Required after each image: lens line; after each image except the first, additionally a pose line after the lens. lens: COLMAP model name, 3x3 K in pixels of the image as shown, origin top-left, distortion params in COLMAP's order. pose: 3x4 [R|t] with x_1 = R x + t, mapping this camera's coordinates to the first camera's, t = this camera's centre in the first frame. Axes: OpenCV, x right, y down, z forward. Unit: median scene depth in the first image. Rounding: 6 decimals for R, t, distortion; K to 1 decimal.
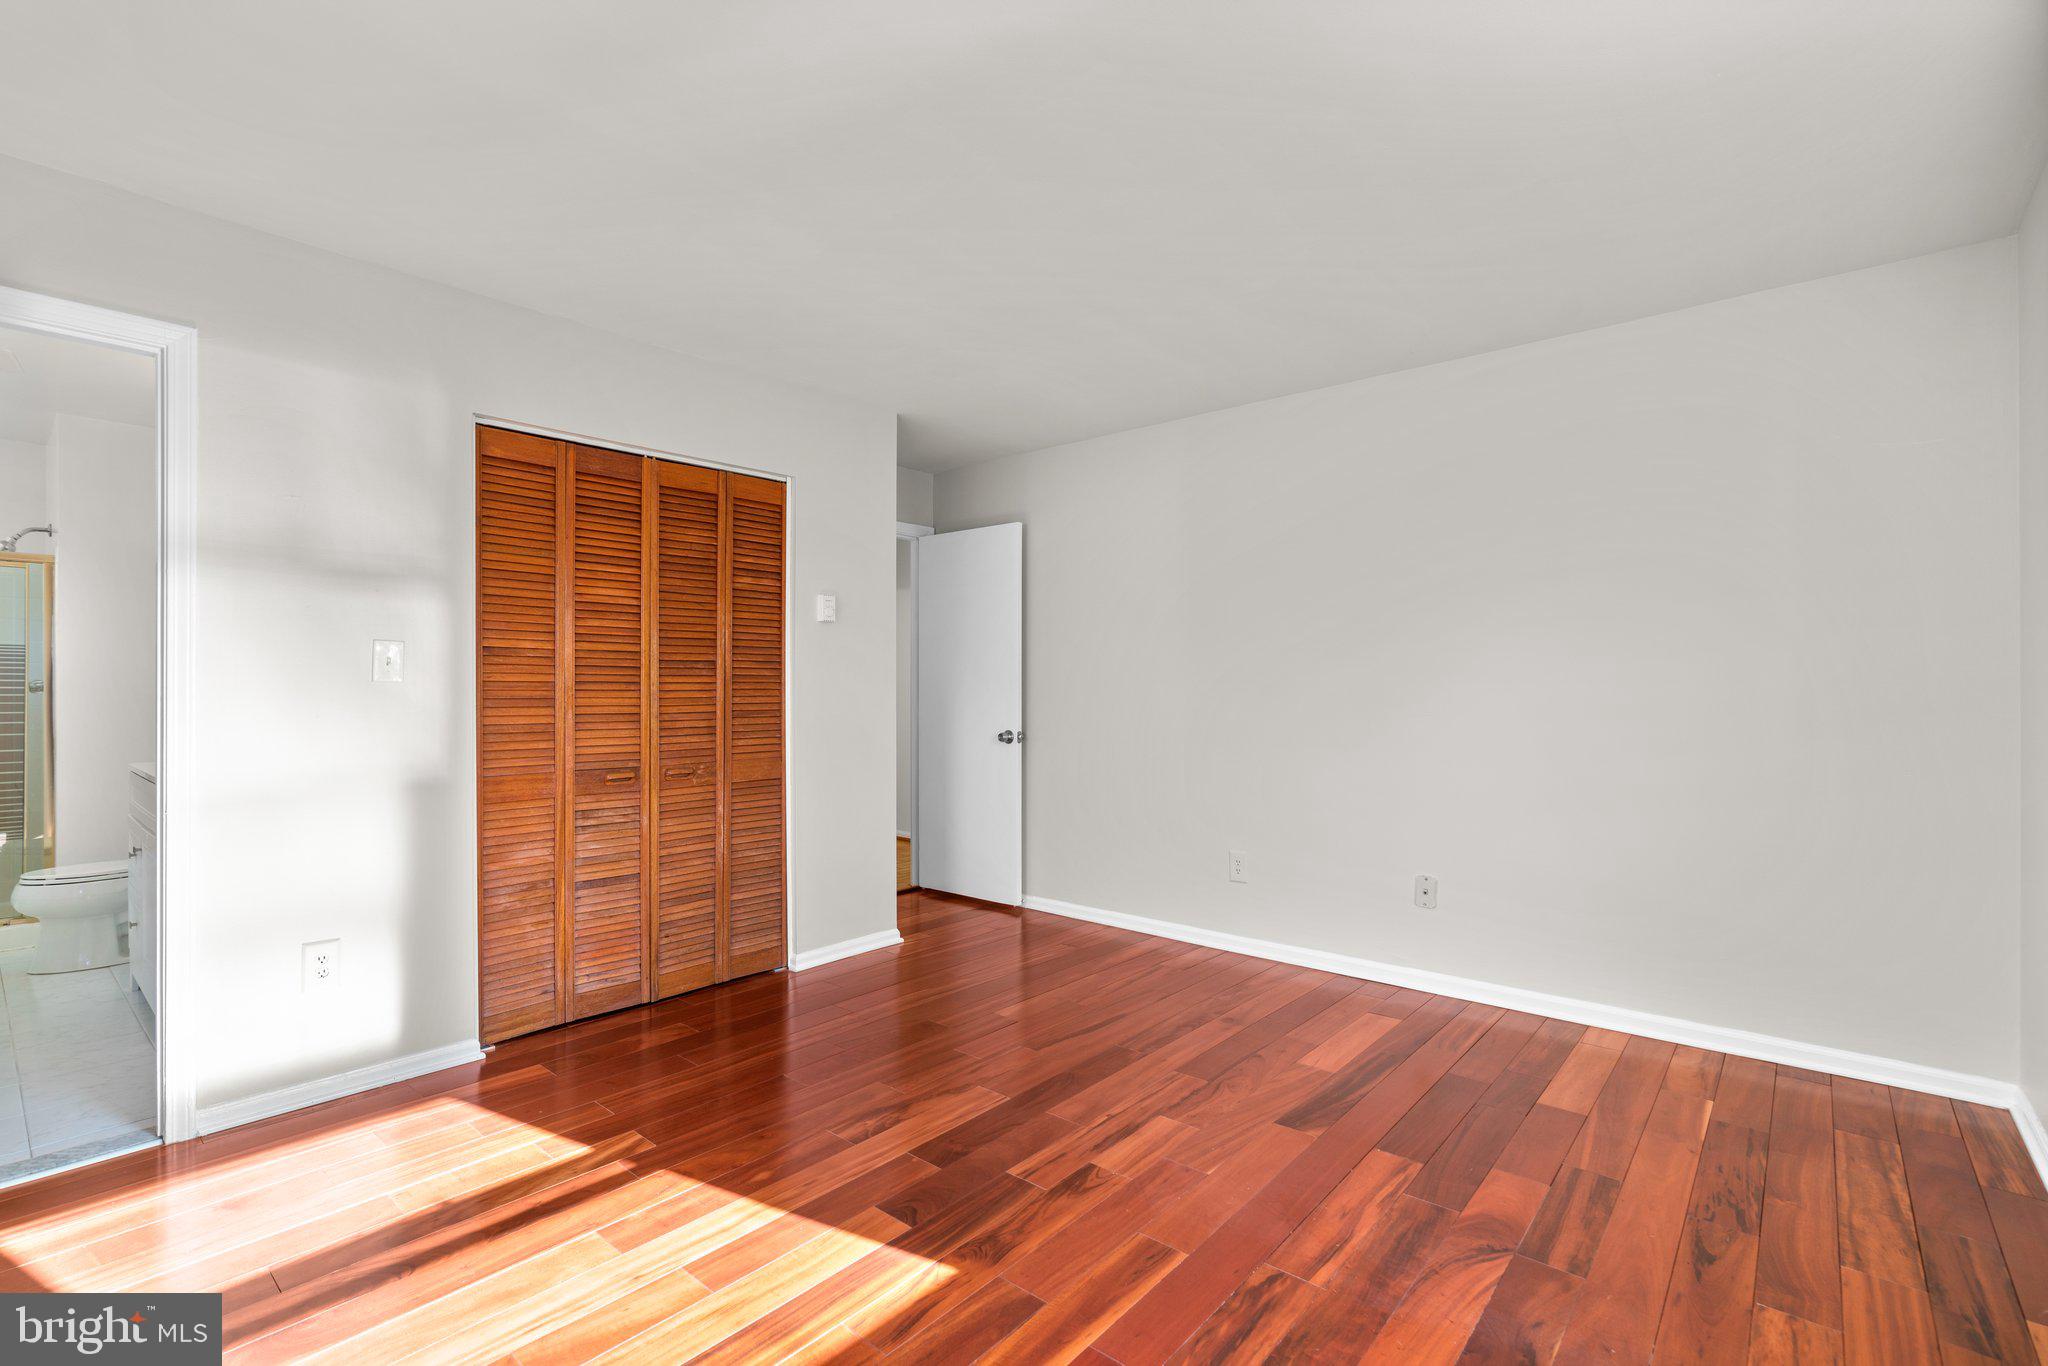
lens RADIAL K [[923.9, 0, 1025.2], [0, 923.9, 689.6], [0, 0, 1]] dist [-0.010728, 0.003103]
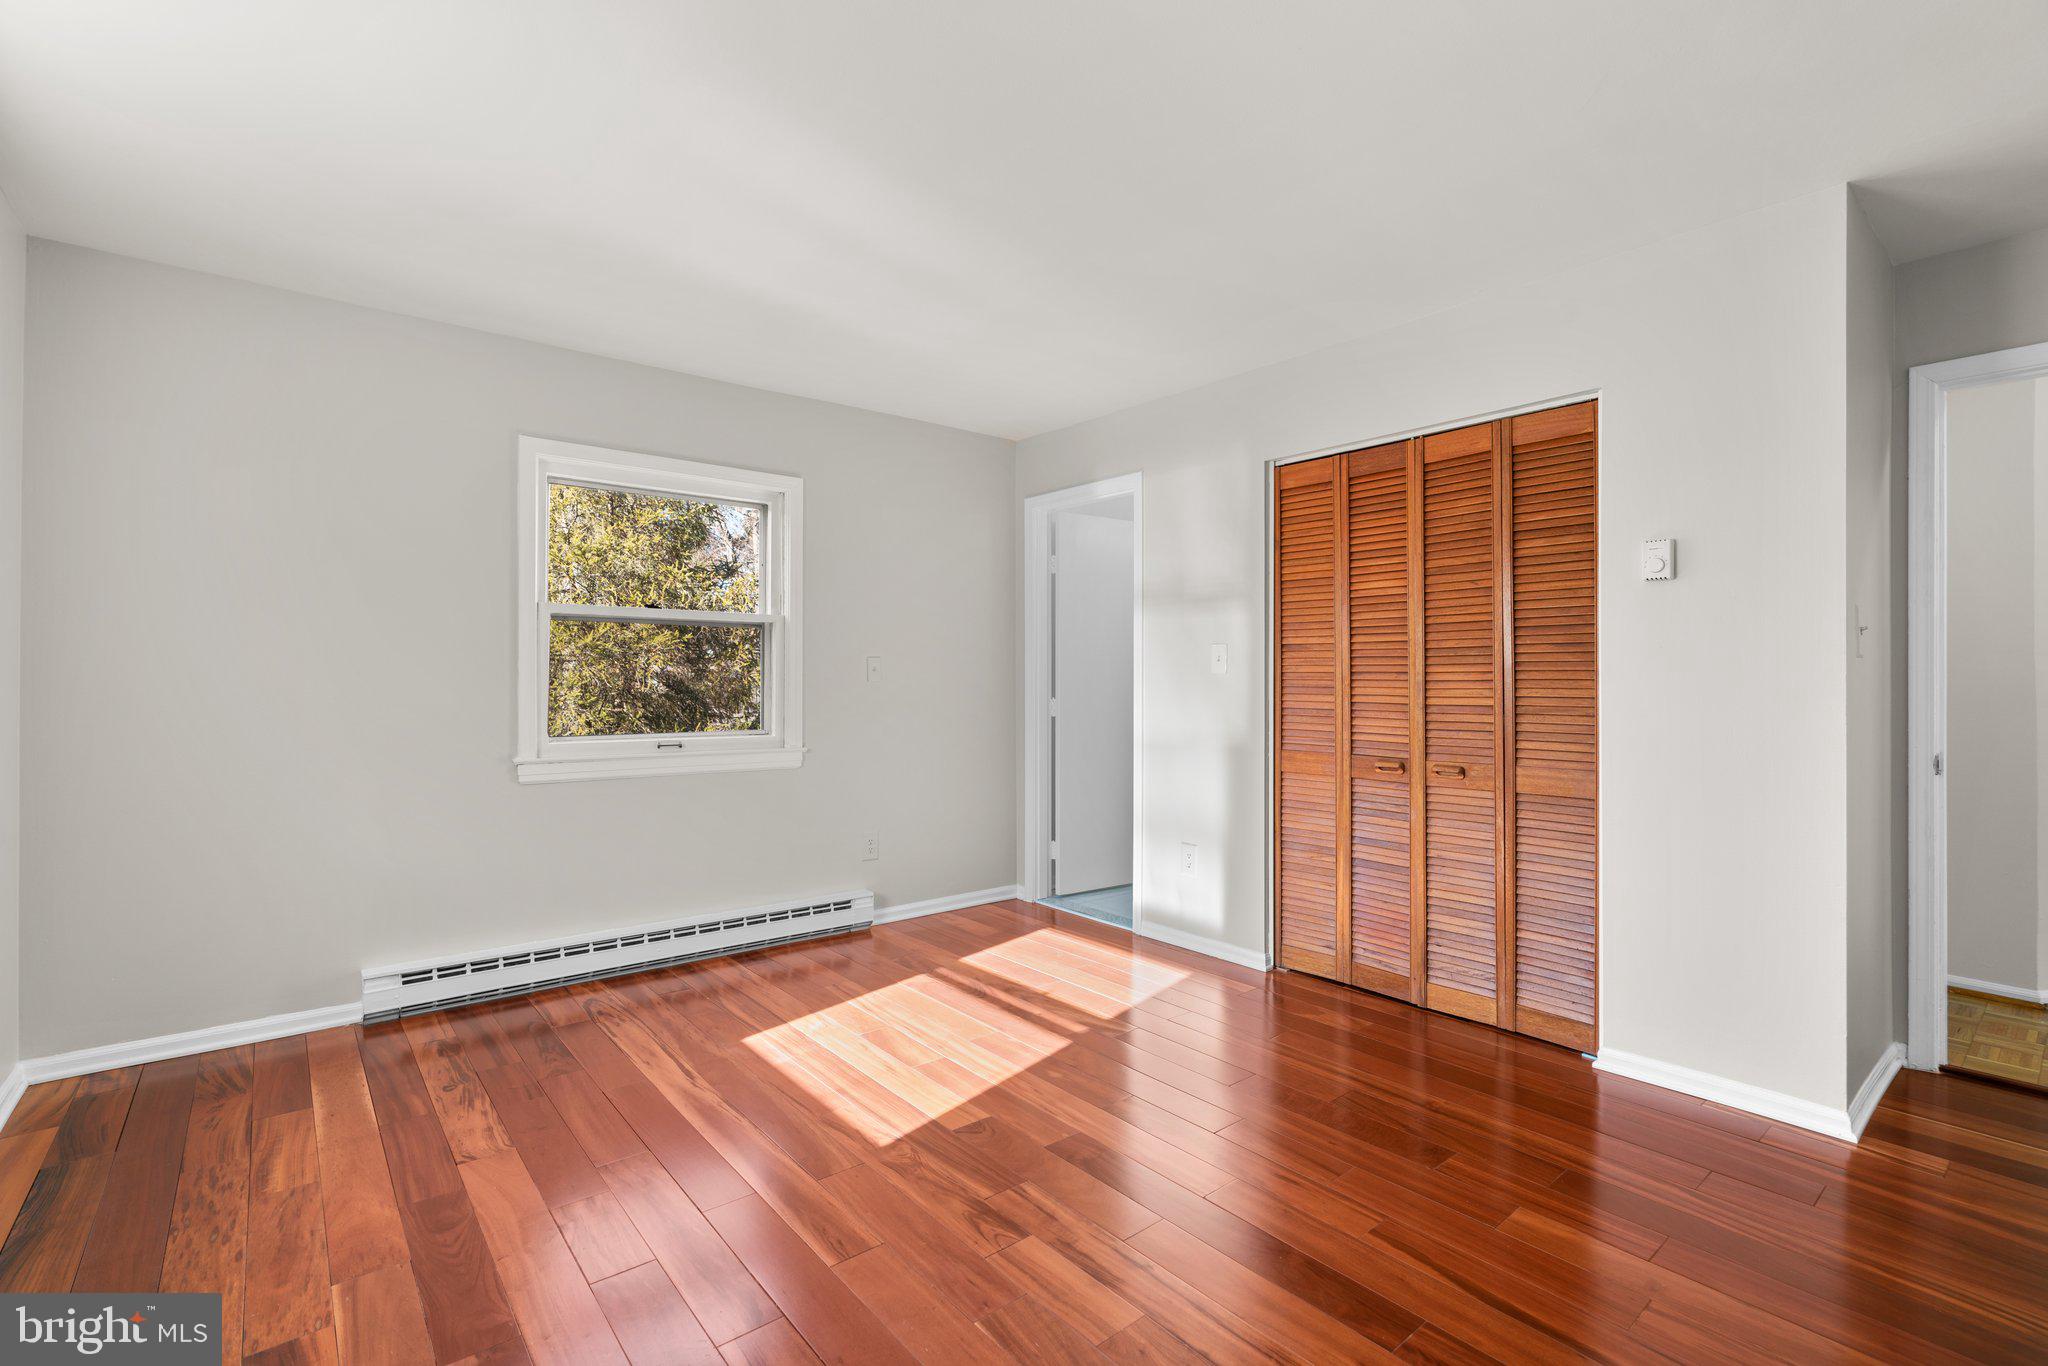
lens RADIAL K [[923.9, 0, 1023.7], [0, 923.9, 677.7], [0, 0, 1]] dist [-0.010728, 0.003103]
pose [[-0.170679, -0.000107, -0.985327, 0.668079], [-0.003238, 0.999995, 0.000453, -0.001104], [0.985321, 0.003268, -0.170679, 0.835151]]
